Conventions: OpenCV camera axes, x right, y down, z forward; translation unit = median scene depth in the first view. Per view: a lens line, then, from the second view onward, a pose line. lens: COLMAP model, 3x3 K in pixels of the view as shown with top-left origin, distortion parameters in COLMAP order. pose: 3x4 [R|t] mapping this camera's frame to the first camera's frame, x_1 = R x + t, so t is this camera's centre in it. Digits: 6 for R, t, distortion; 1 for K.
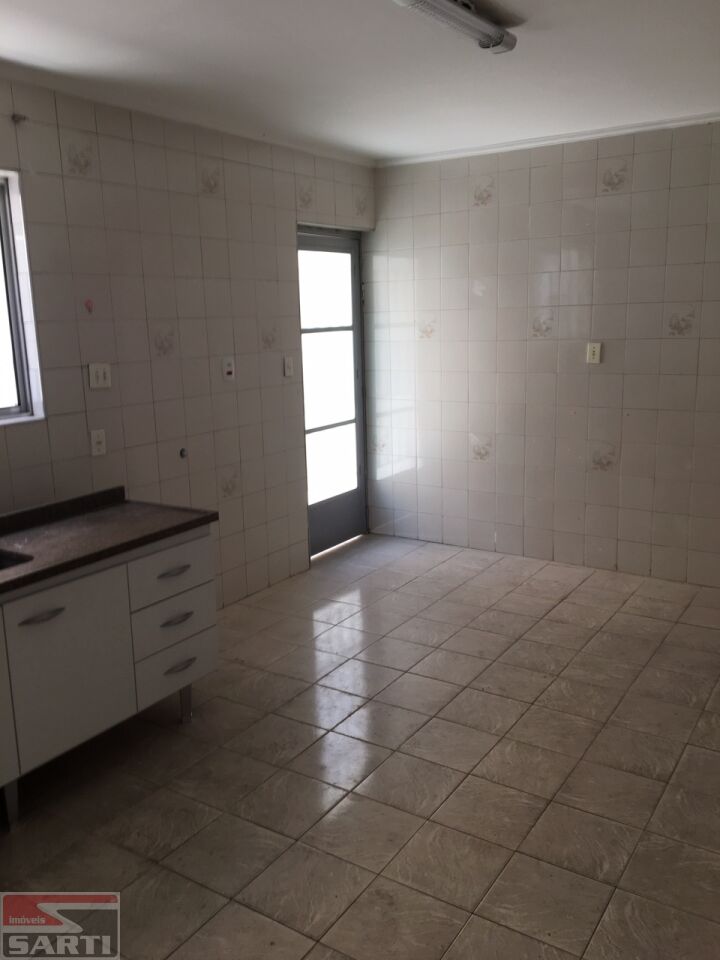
lens RADIAL K [[819.3, 0, 360.8], [0, 819.3, 477.8], [0, 0, 1]] dist [0.052190, -0.062277]
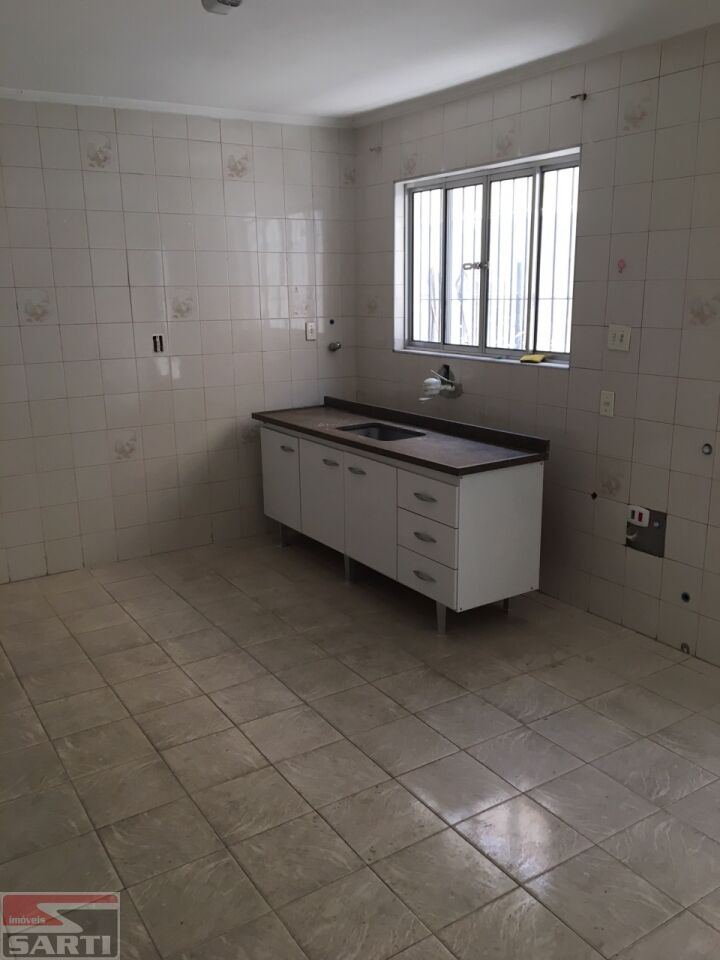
lens RADIAL K [[819.3, 0, 360.8], [0, 819.3, 477.8], [0, 0, 1]] dist [0.052190, -0.062277]
pose [[-0.412827, 0.244762, -0.877306, 0.903182], [-0.154856, 0.930330, 0.332425, -0.312433], [0.897549, 0.273090, -0.346162, 1.399845]]
